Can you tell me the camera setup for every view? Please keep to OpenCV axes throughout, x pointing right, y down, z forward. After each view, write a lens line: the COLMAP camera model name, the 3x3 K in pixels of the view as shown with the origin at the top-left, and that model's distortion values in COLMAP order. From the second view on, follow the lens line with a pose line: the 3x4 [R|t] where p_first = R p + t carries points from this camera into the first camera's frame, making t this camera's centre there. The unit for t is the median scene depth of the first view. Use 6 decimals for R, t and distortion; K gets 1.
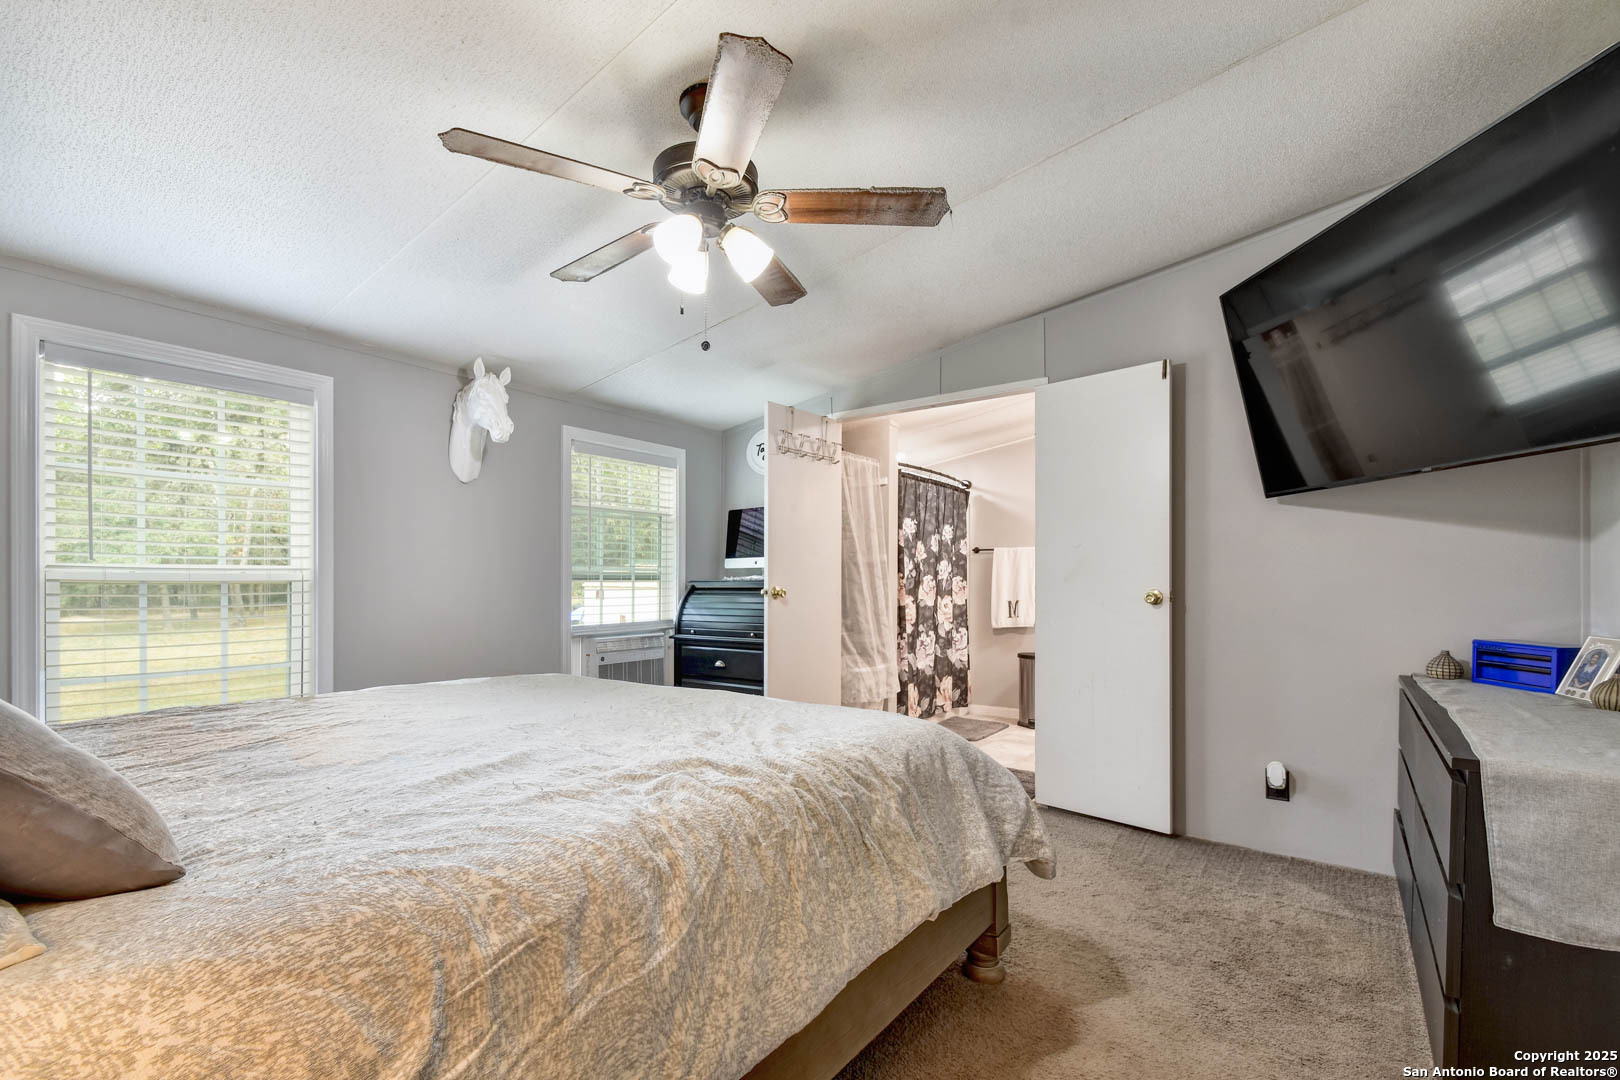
lens RADIAL K [[742.1, 0, 804.5], [0, 742.1, 577.6], [0, 0, 1]] dist [0.012002, -0.000385]
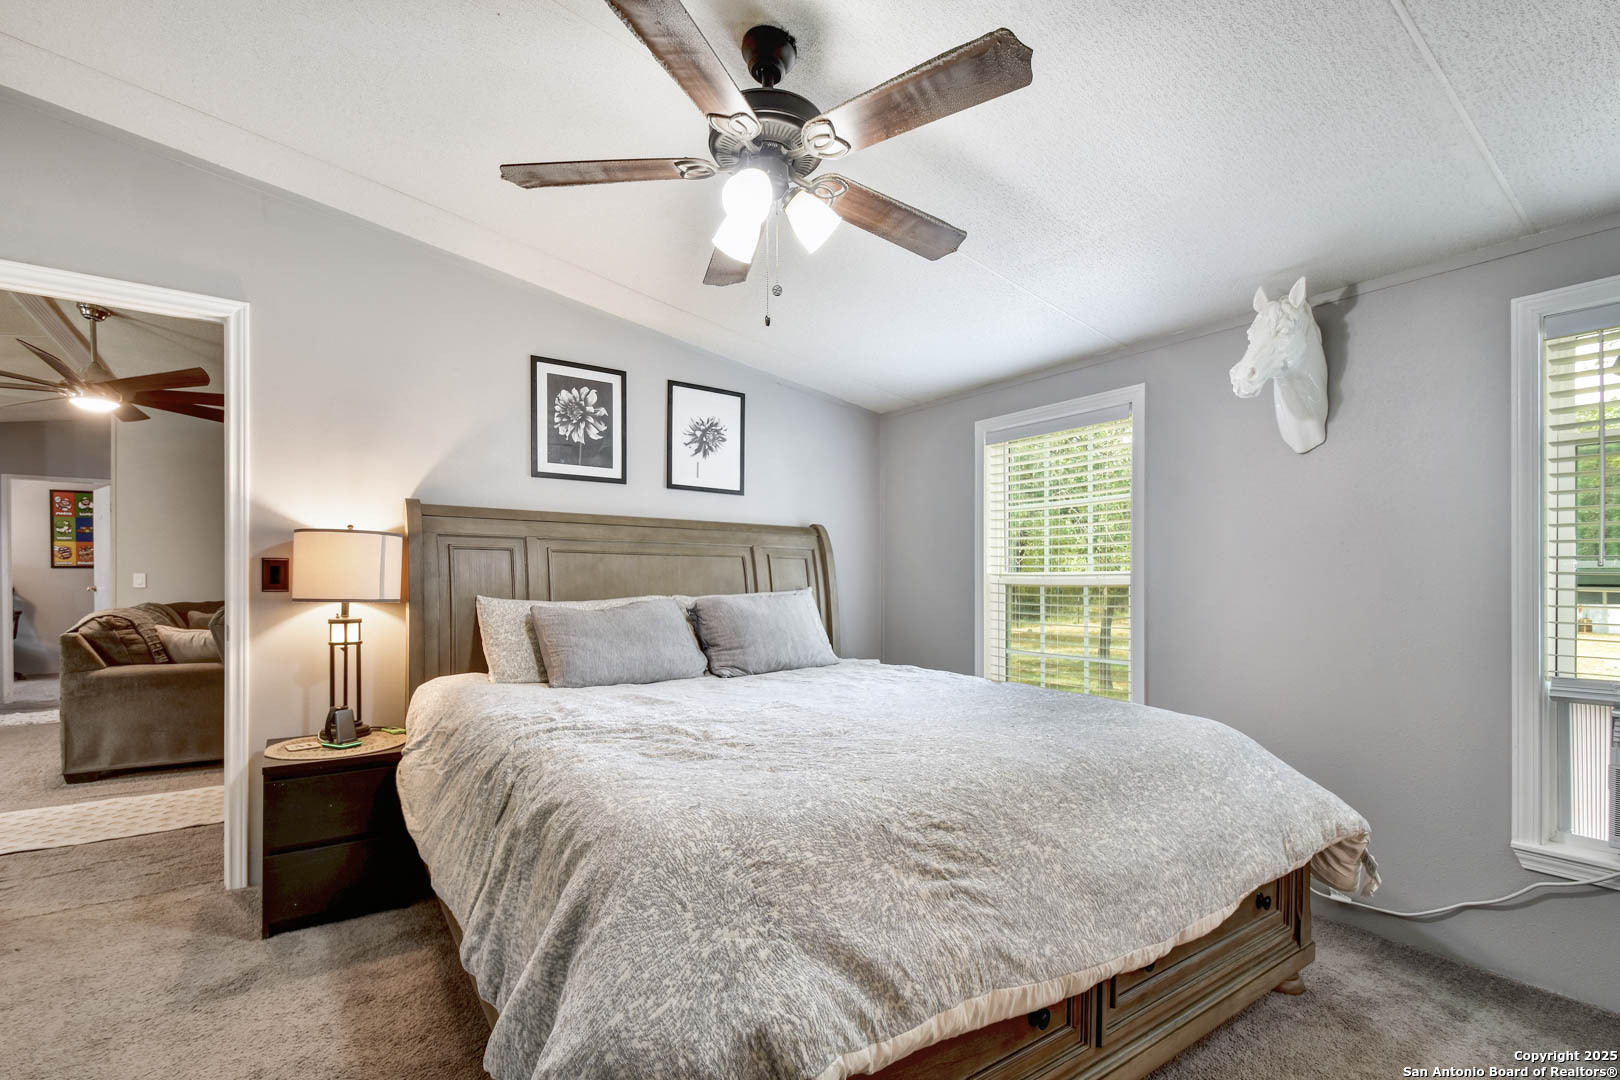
lens RADIAL K [[742.1, 0, 804.5], [0, 742.1, 577.6], [0, 0, 1]] dist [0.012002, -0.000385]
pose [[-0.329087, -0.006734, -0.944276, 0.515679], [0.000031, 0.999974, -0.007142, 0.001327], [0.944300, -0.002380, -0.329078, 0.994835]]
